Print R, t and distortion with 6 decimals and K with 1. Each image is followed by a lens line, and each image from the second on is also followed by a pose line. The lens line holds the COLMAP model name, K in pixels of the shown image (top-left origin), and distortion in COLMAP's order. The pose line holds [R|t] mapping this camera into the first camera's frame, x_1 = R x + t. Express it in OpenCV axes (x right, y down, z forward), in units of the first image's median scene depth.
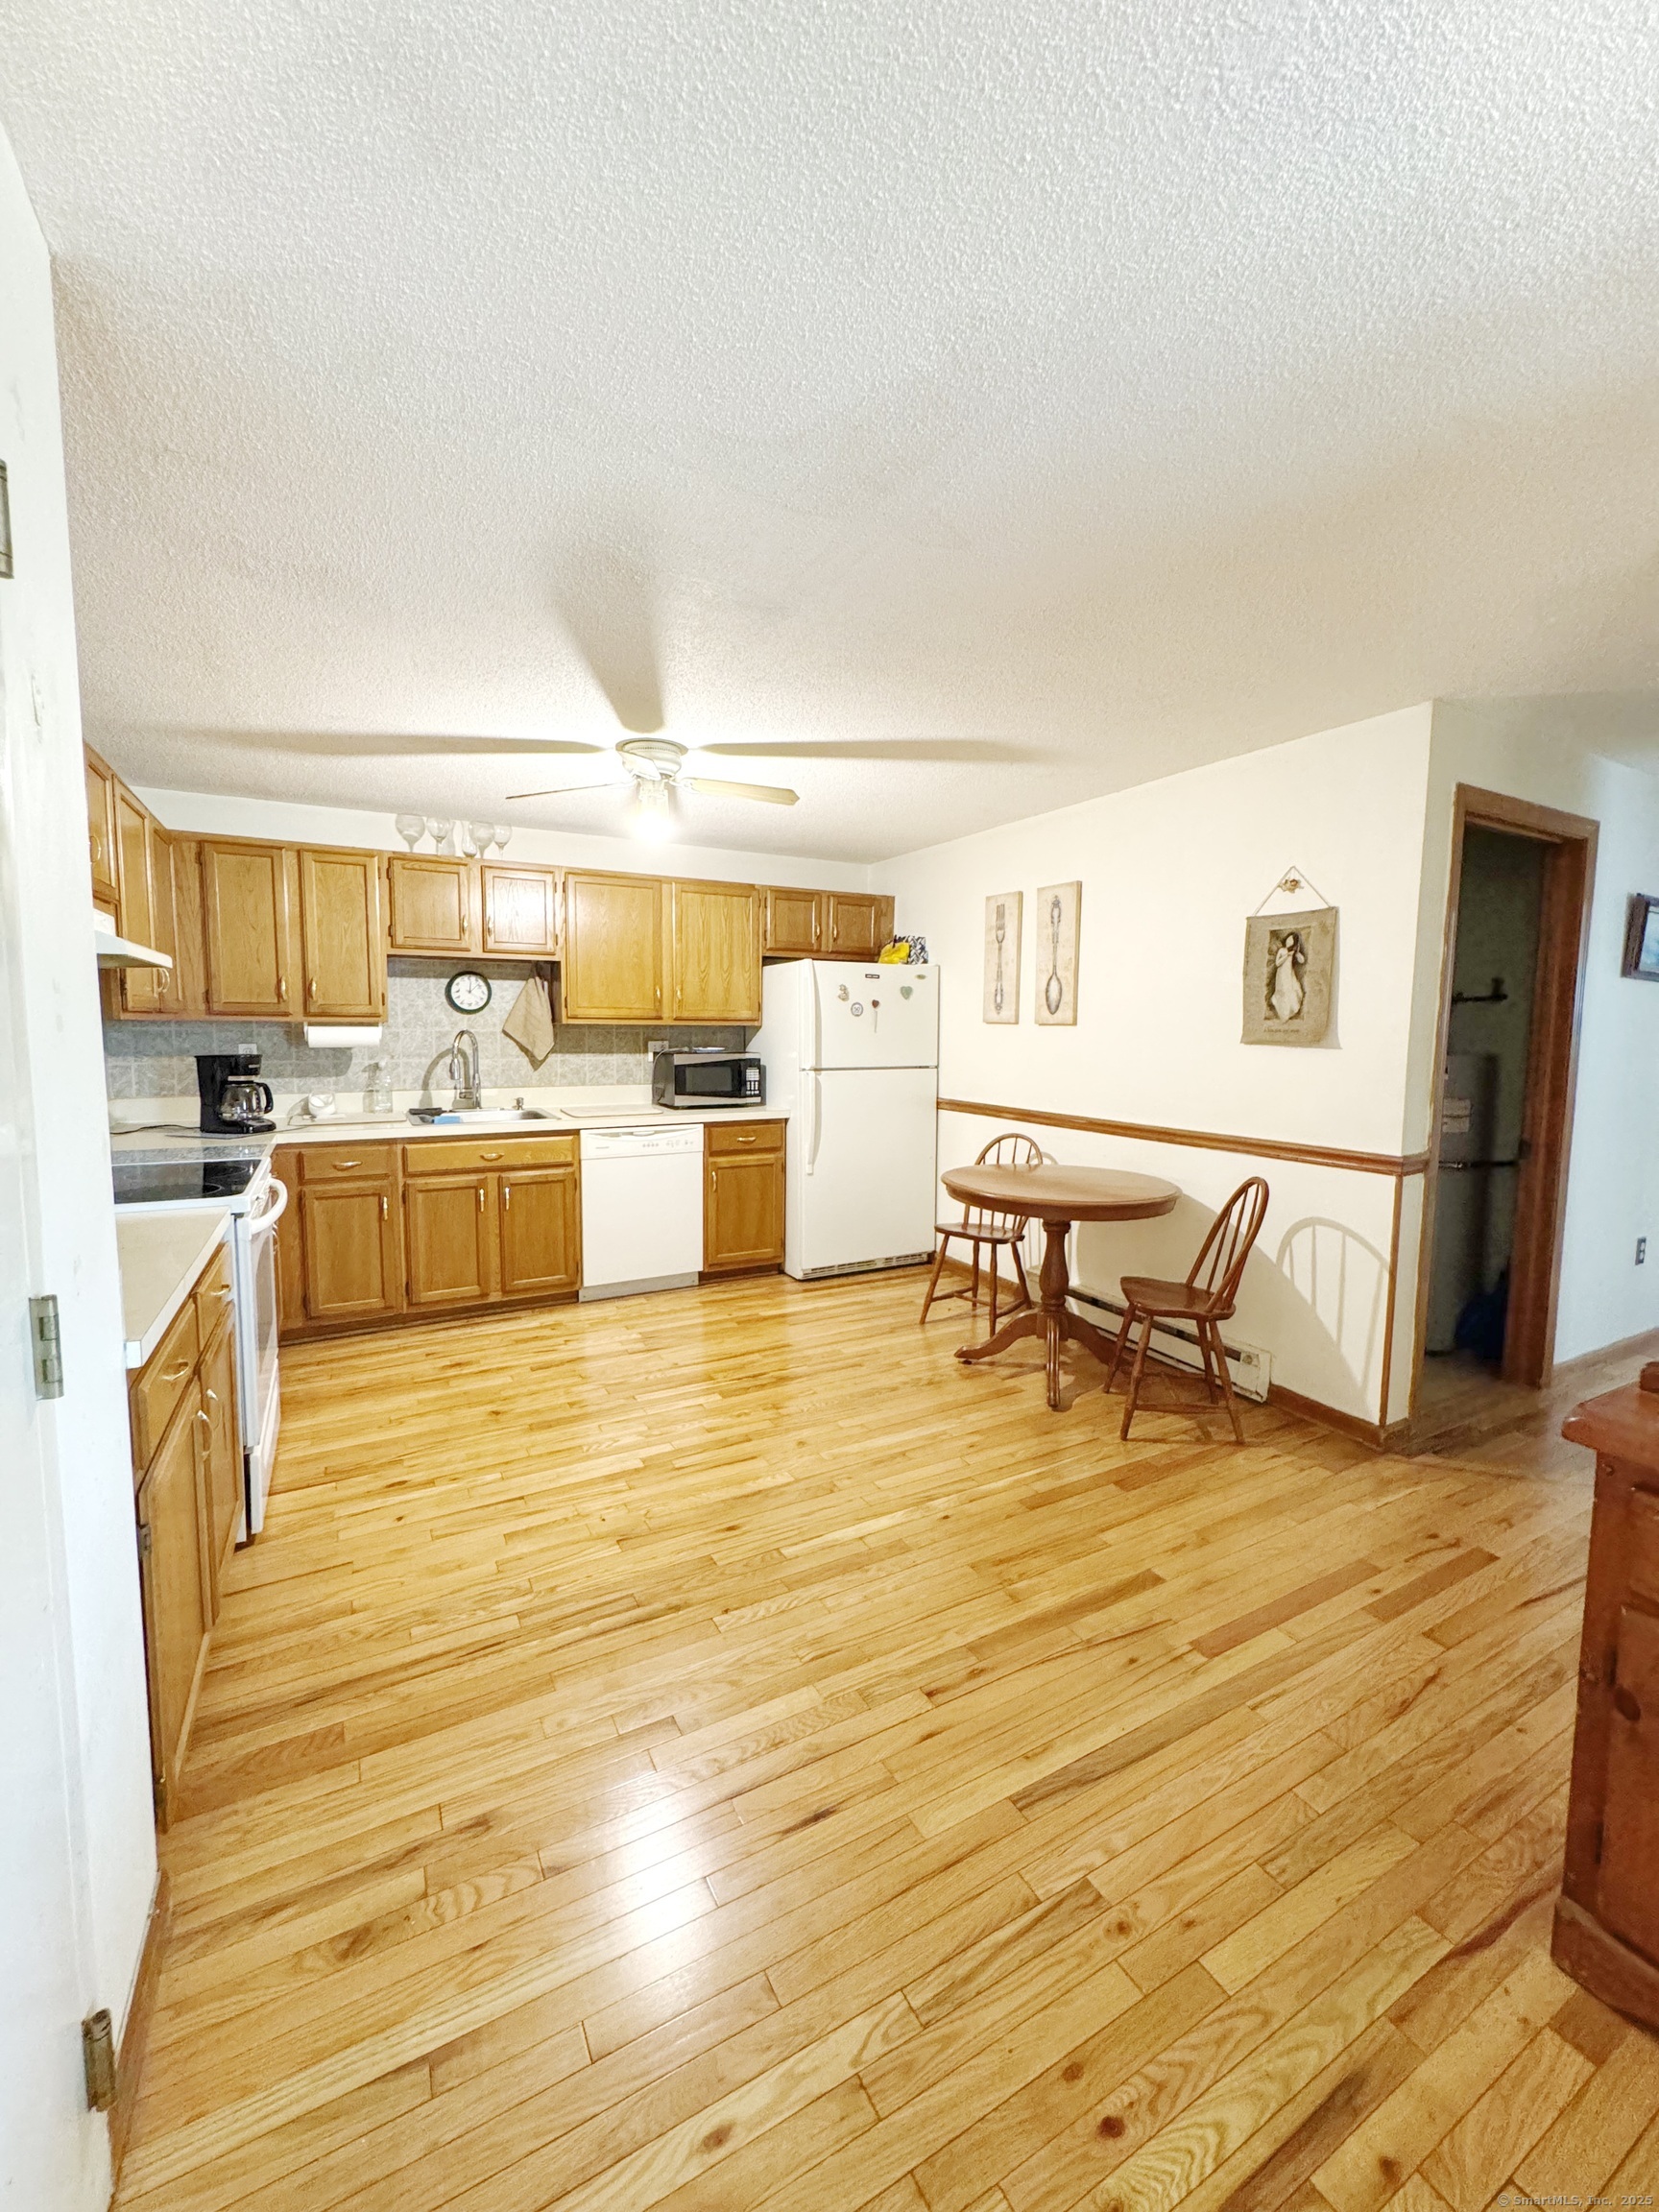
lens RADIAL K [[887.2, 0, 828.7], [0, 887.2, 1106.1], [0, 0, 1]] dist [-0.002150, 0.000443]
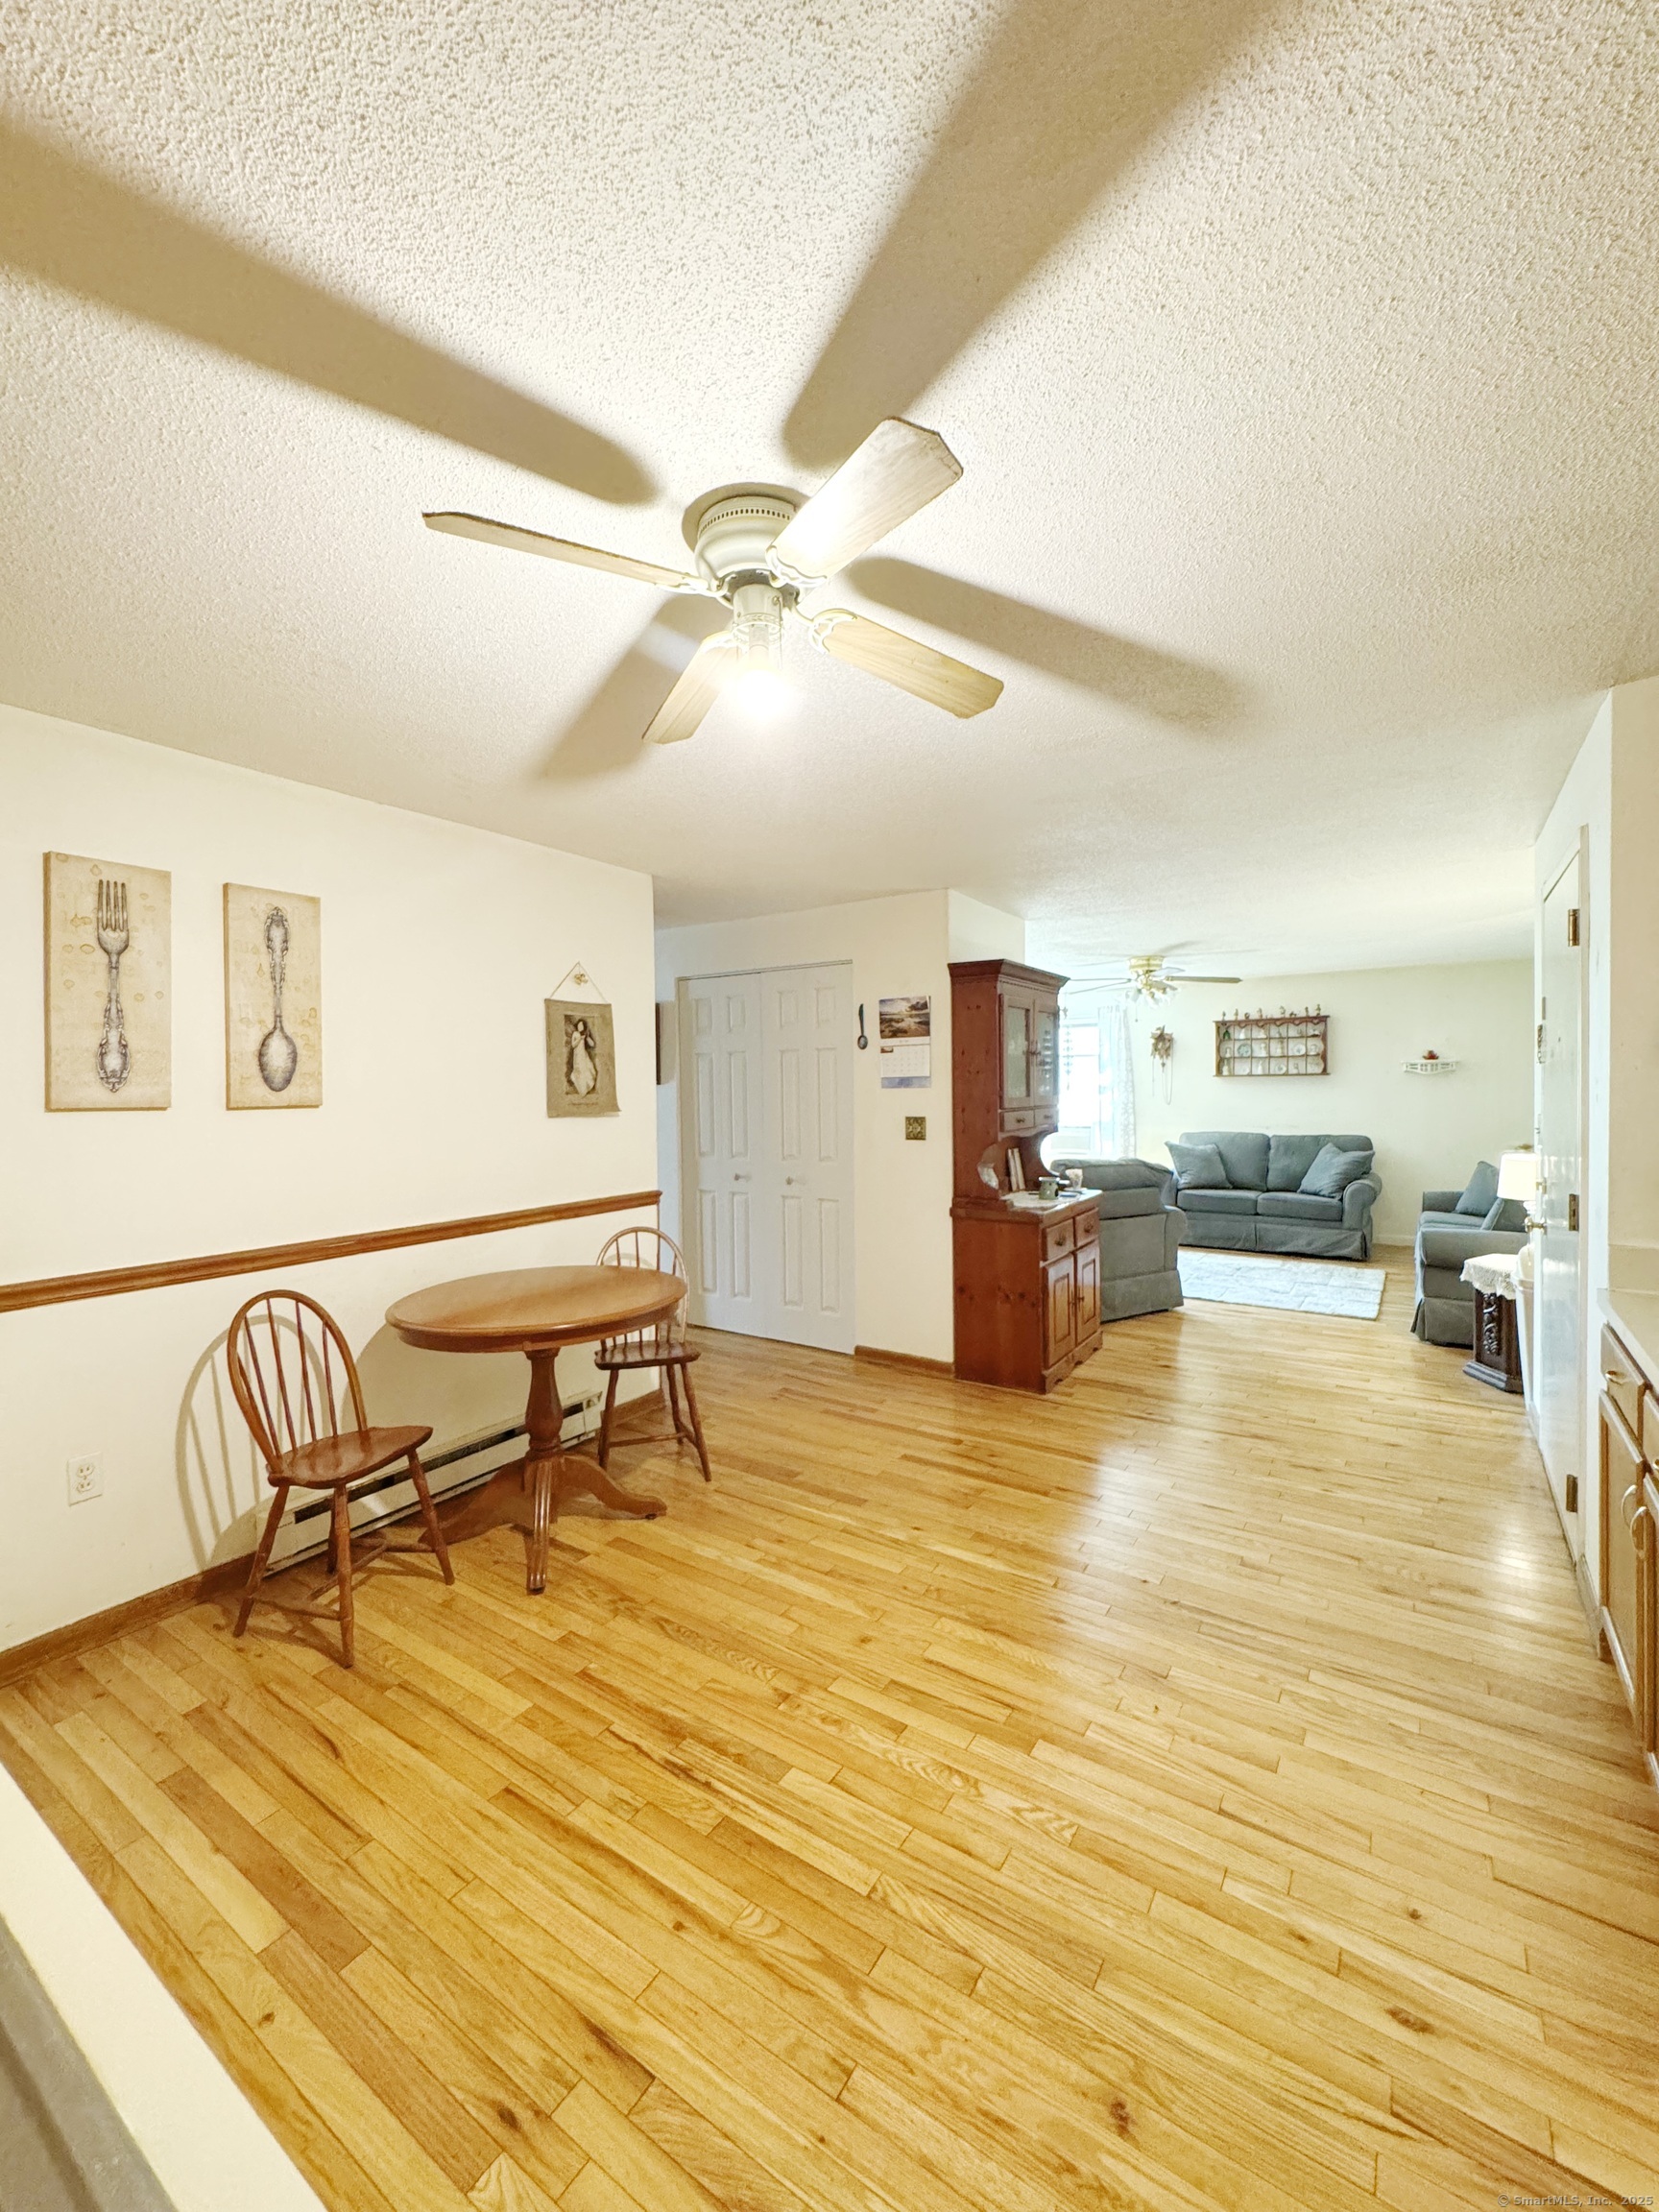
lens RADIAL K [[887.2, 0, 837.1], [0, 887.2, 1107.9], [0, 0, 1]] dist [-0.002150, 0.000443]
pose [[-0.468509, -0.024367, 0.883123, -0.521224], [0.090047, 0.993097, 0.075172, -0.108960], [-0.878858, 0.114741, -0.463080, 0.993298]]
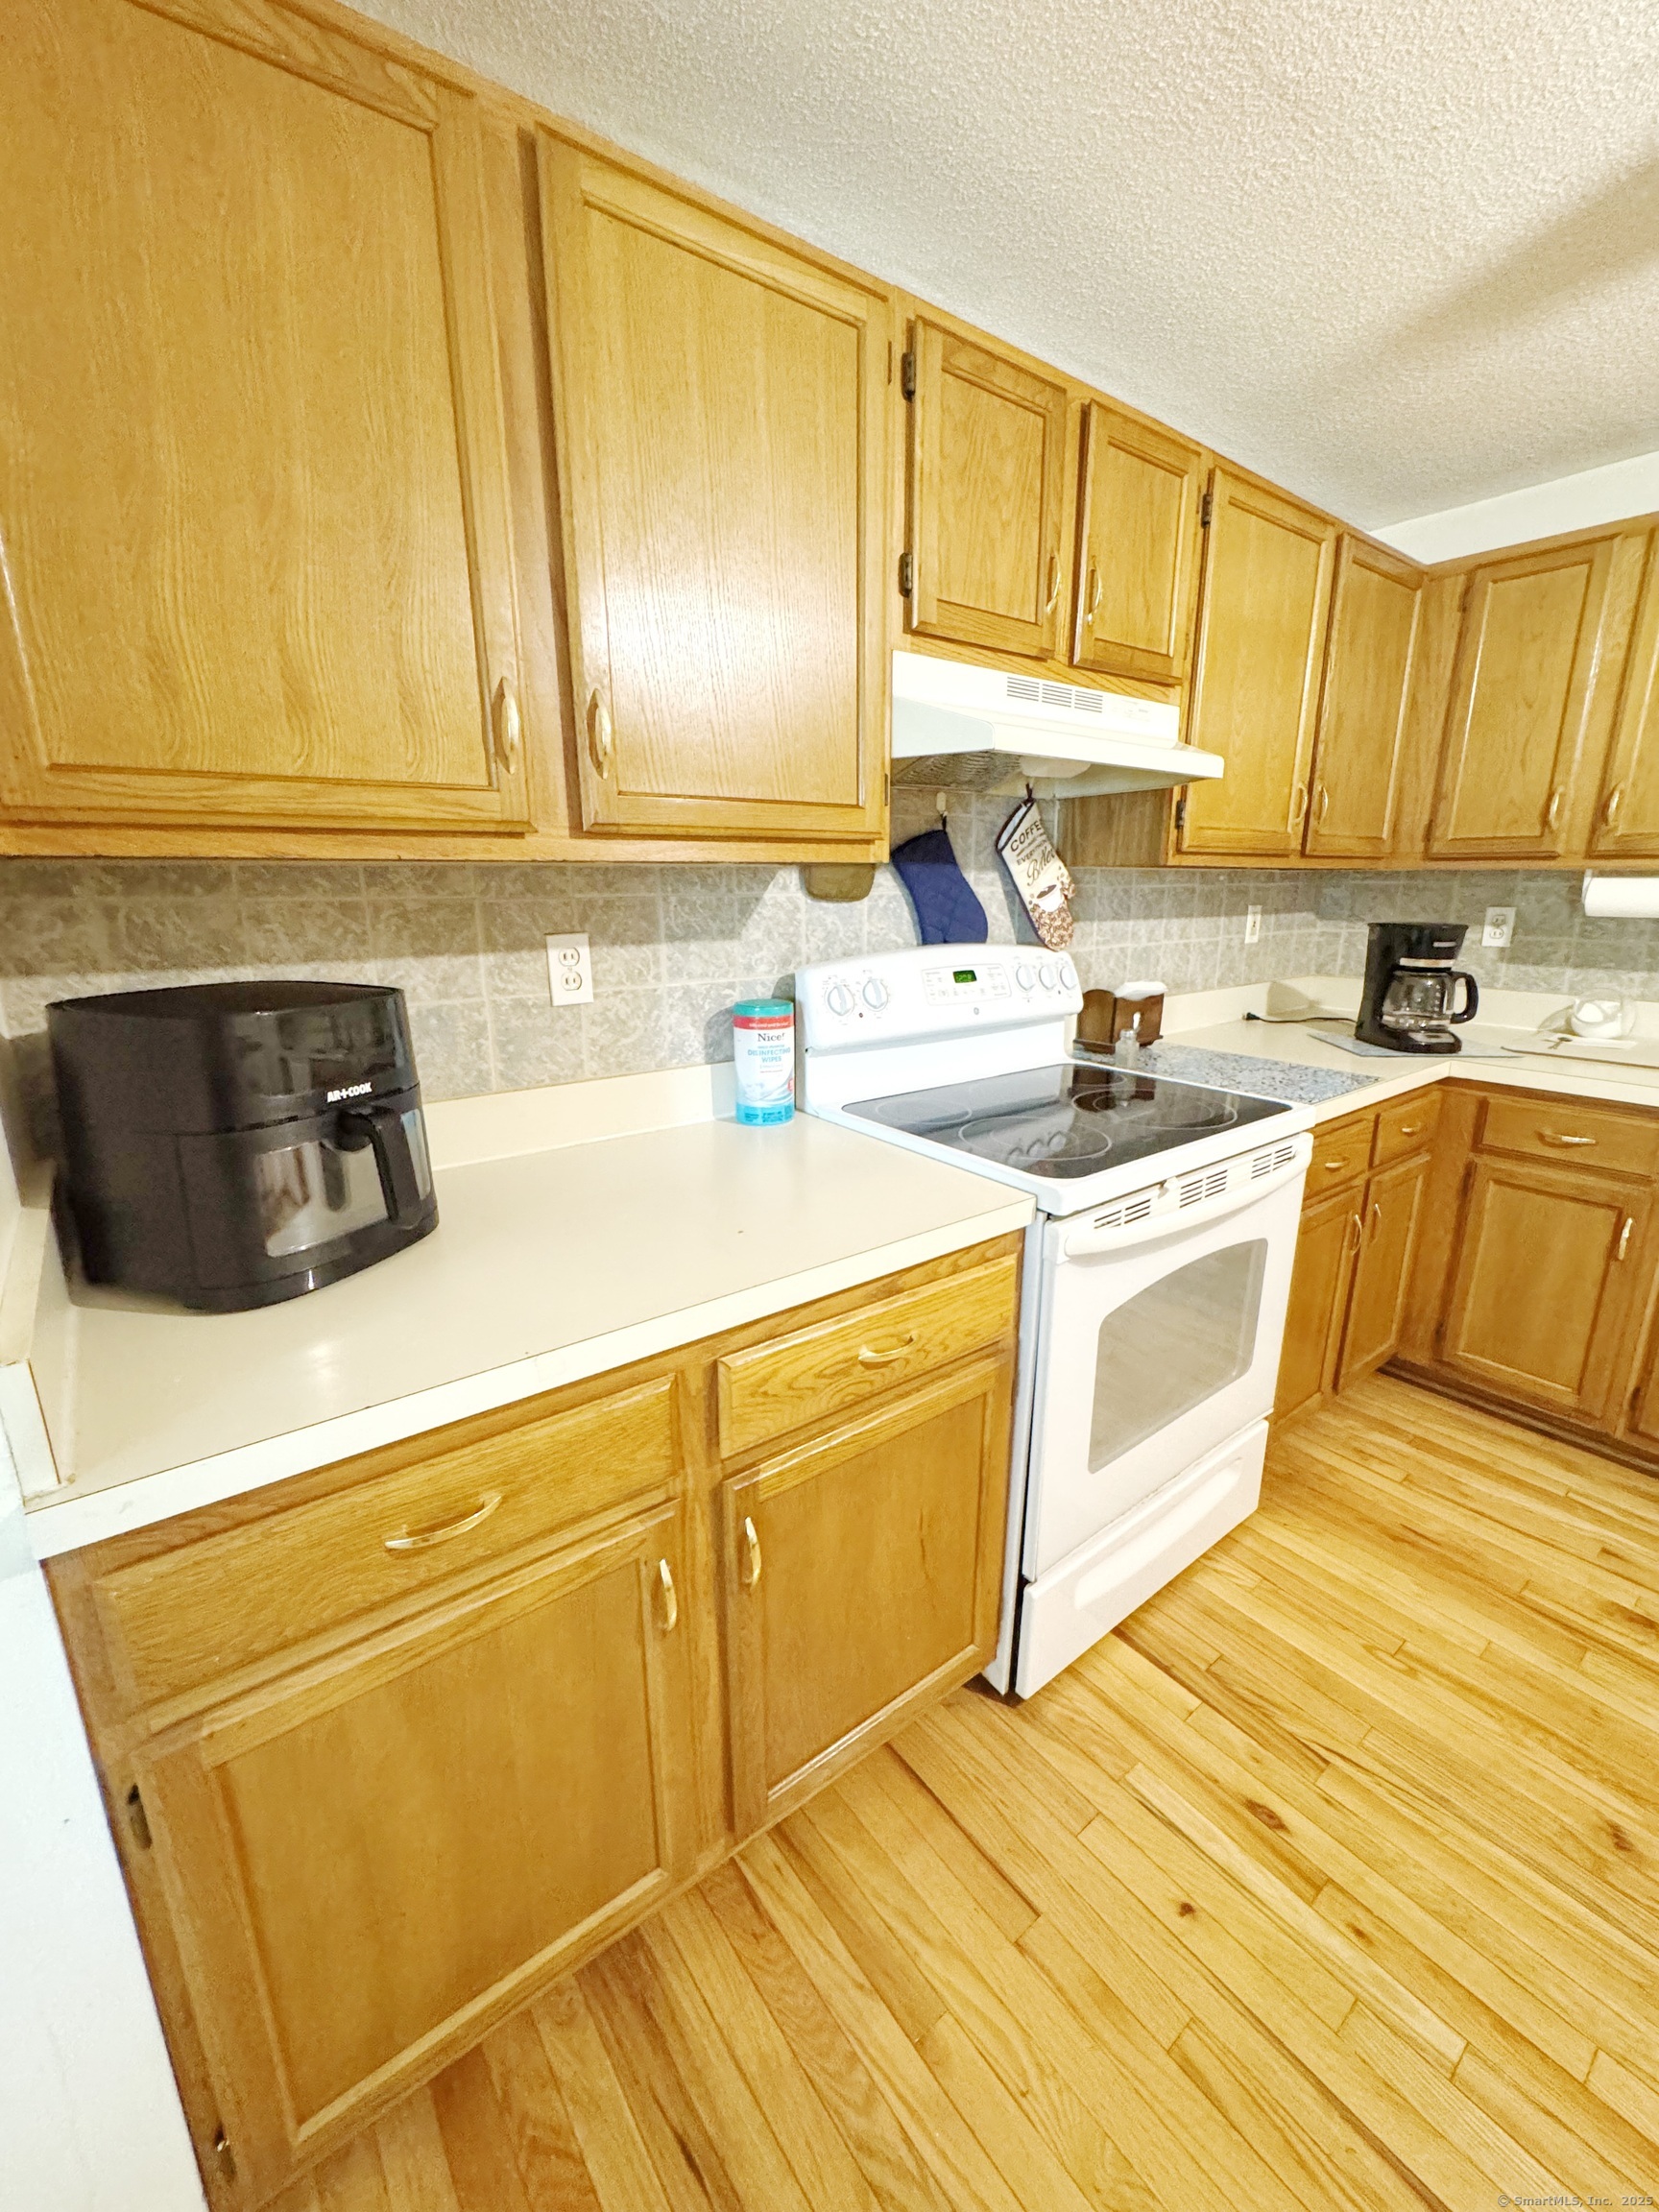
lens RADIAL K [[887.2, 0, 833.0], [0, 887.2, 1102.9], [0, 0, 1]] dist [-0.002150, 0.000443]
pose [[0.160162, 0.235220, -0.958655, -0.097113], [-0.089511, 0.970652, 0.223209, -0.034533], [0.983024, 0.050061, 0.176517, 0.443614]]
